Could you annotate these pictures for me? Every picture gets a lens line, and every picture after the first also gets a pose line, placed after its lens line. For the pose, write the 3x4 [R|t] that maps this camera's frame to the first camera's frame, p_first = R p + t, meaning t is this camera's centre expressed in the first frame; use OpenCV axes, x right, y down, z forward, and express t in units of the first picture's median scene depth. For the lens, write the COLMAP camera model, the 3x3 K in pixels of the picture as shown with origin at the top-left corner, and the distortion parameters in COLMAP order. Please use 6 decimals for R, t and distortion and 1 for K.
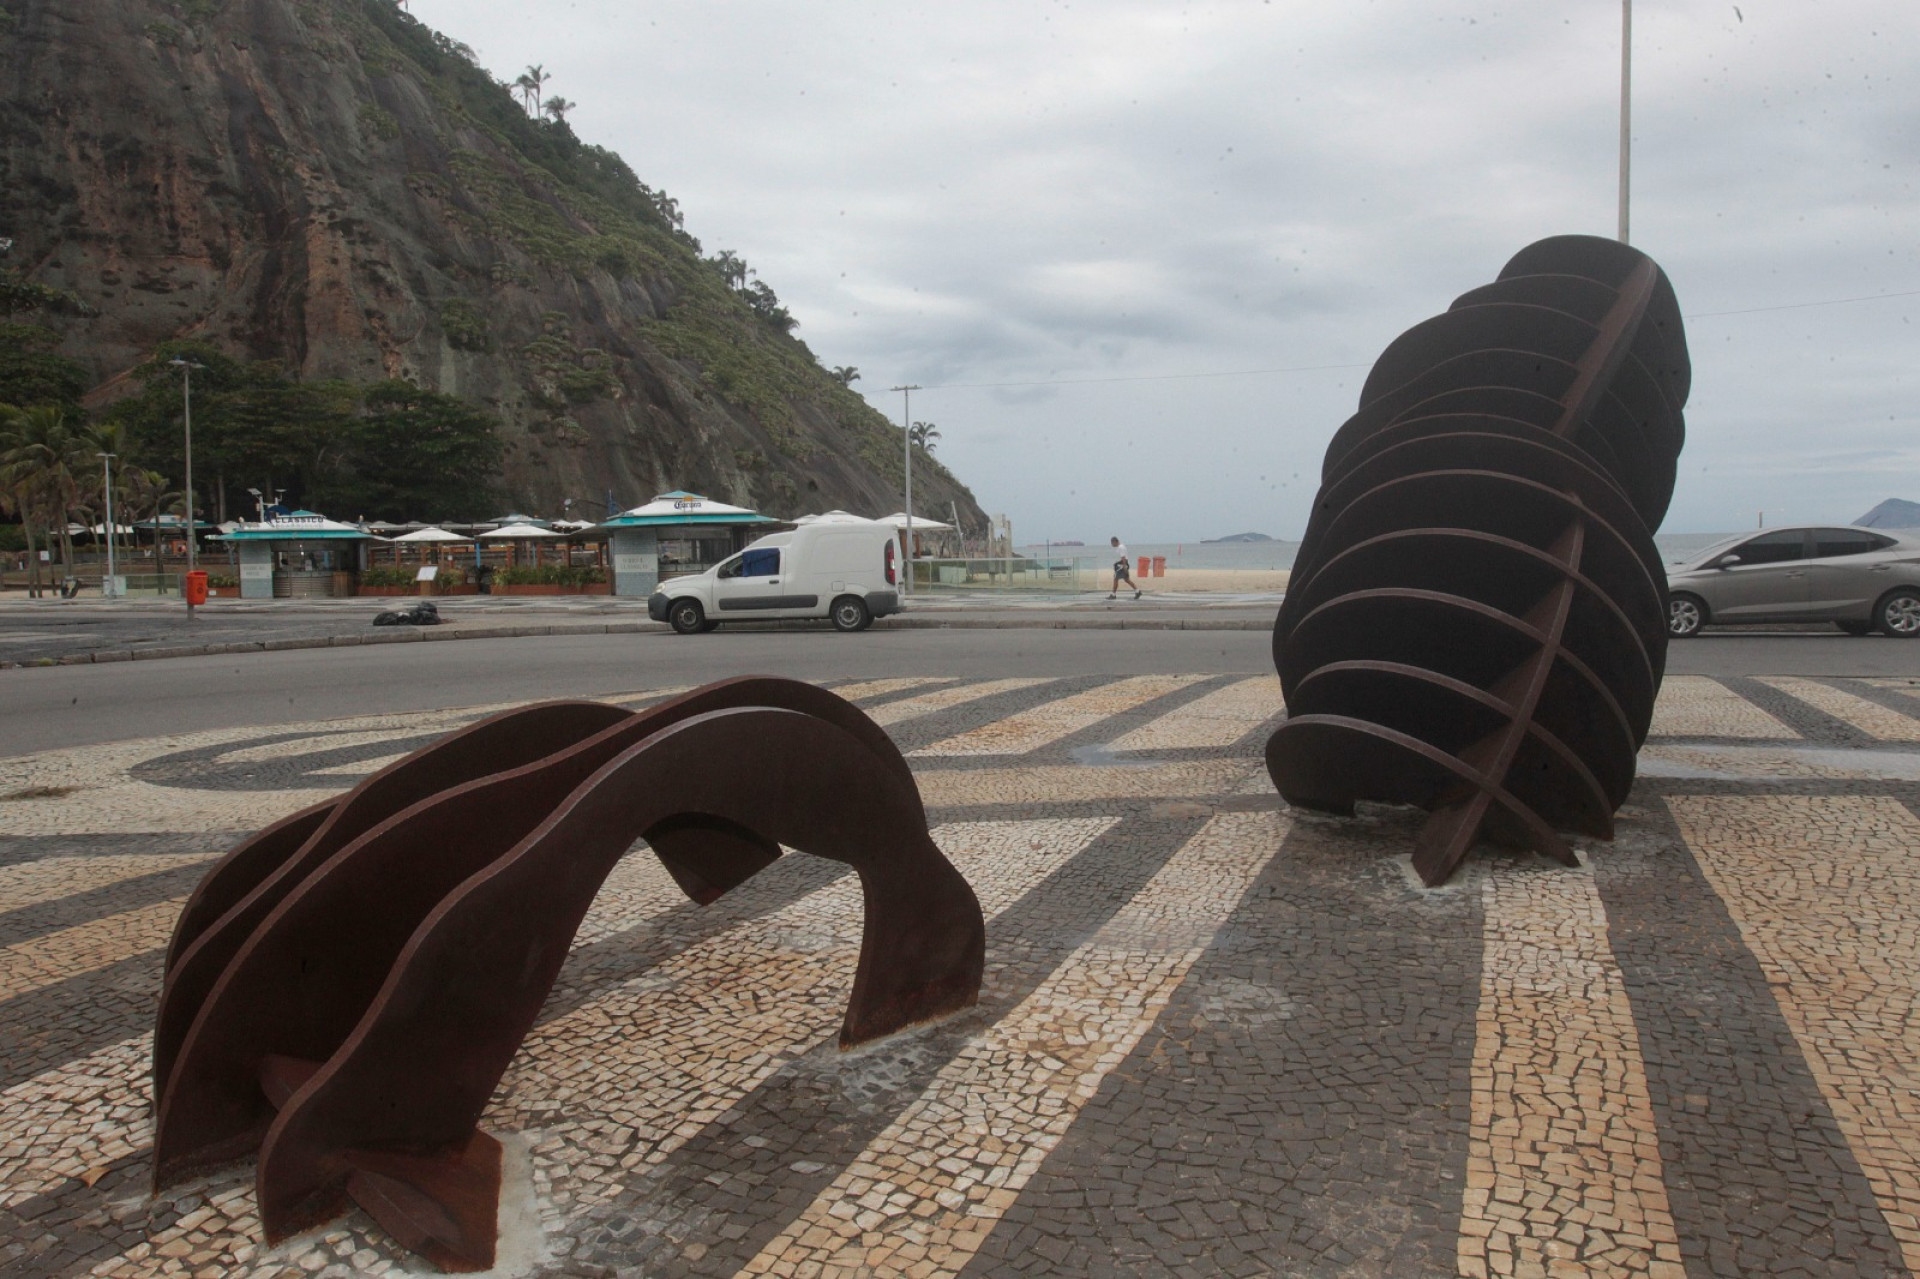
lens RADIAL K [[1313.5, 0, 960.0], [0, 1313.5, 639.5], [0, 0, 1]] dist [-0.029212, 0.001115]
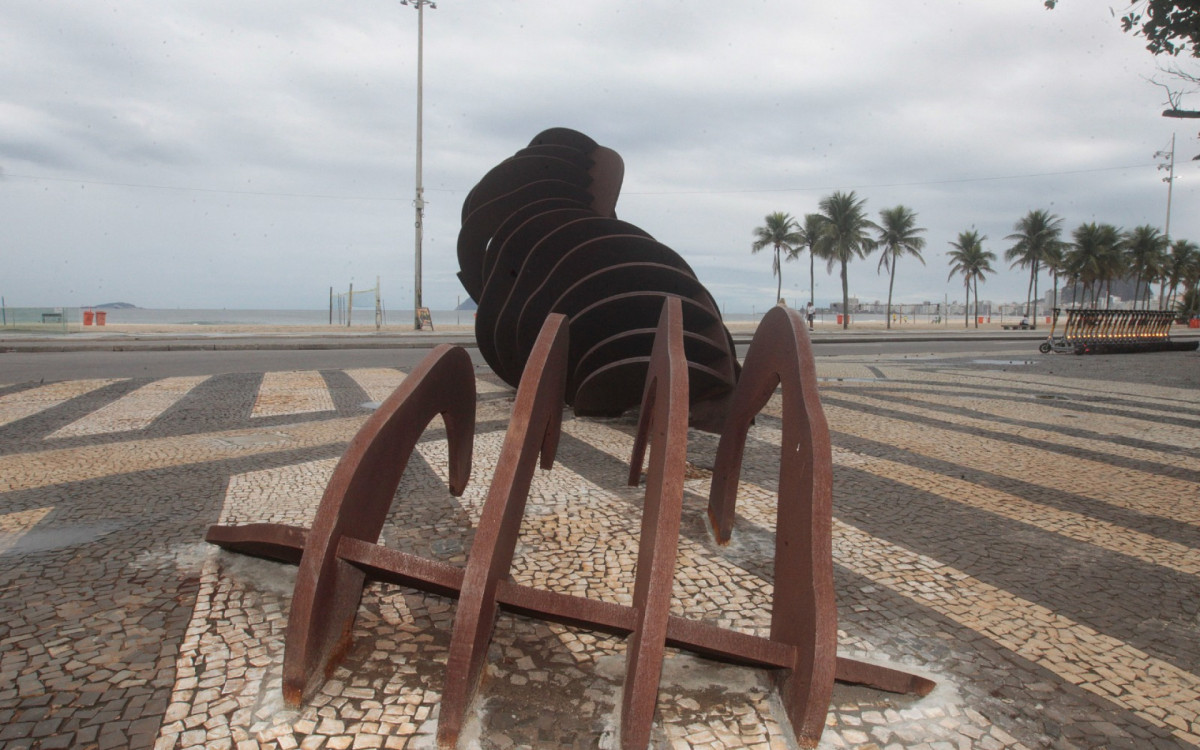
lens RADIAL K [[748.7, 0, 602.7], [0, 748.7, 379.1], [0, 0, 1]] dist [-0.068451, 0.033779]
pose [[0.674713, -0.036076, 0.737198, -1.025873], [0.027833, 0.999338, 0.023430, 0.120187], [-0.737555, 0.004710, 0.675270, 0.649179]]
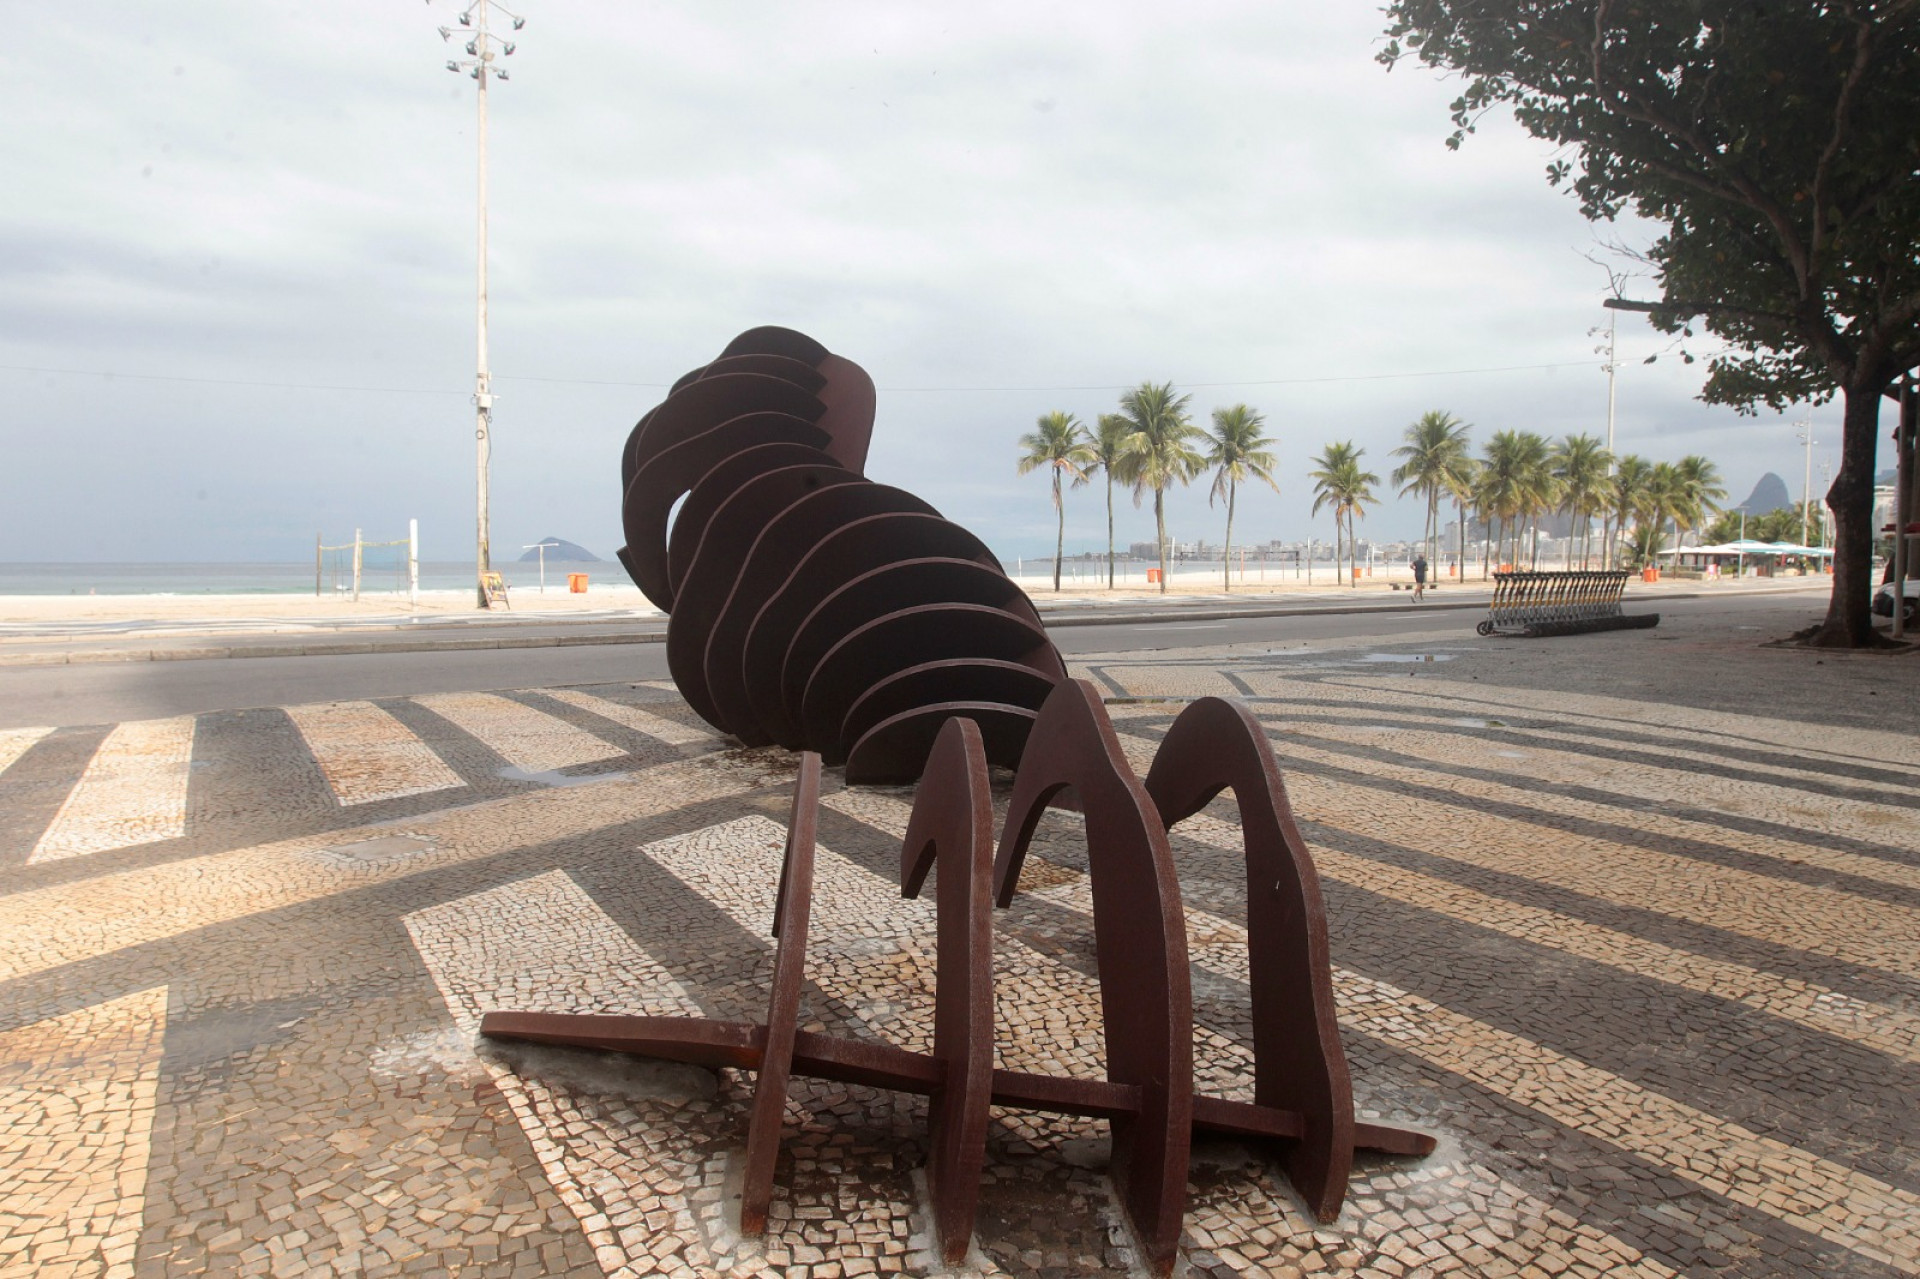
lens RADIAL K [[1217.9, 0, 972.3], [0, 1217.9, 639.5], [0, 0, 1]] dist [-0.080129, 0.057016]
pose [[0.542286, -0.030206, 0.839651, -1.377473], [0.046086, 0.998918, 0.006172, -0.022032], [-0.838929, 0.035349, 0.543092, 0.647373]]
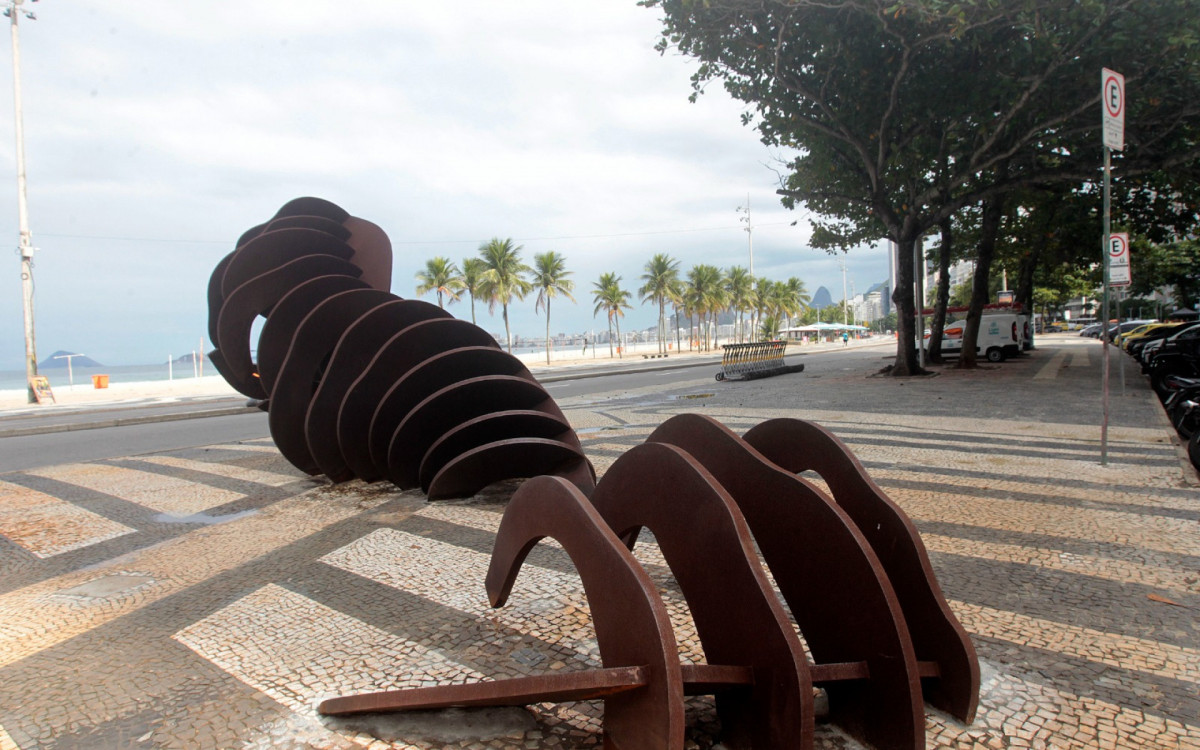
lens RADIAL K [[749.9, 0, 613.5], [0, 749.9, 370.8], [0, 0, 1]] dist [-0.066833, 0.032476]
pose [[0.254218, -0.022161, 0.966893, -1.476466], [0.104865, 0.994475, -0.004778, -0.046568], [-0.961445, 0.102608, 0.255137, 1.073988]]
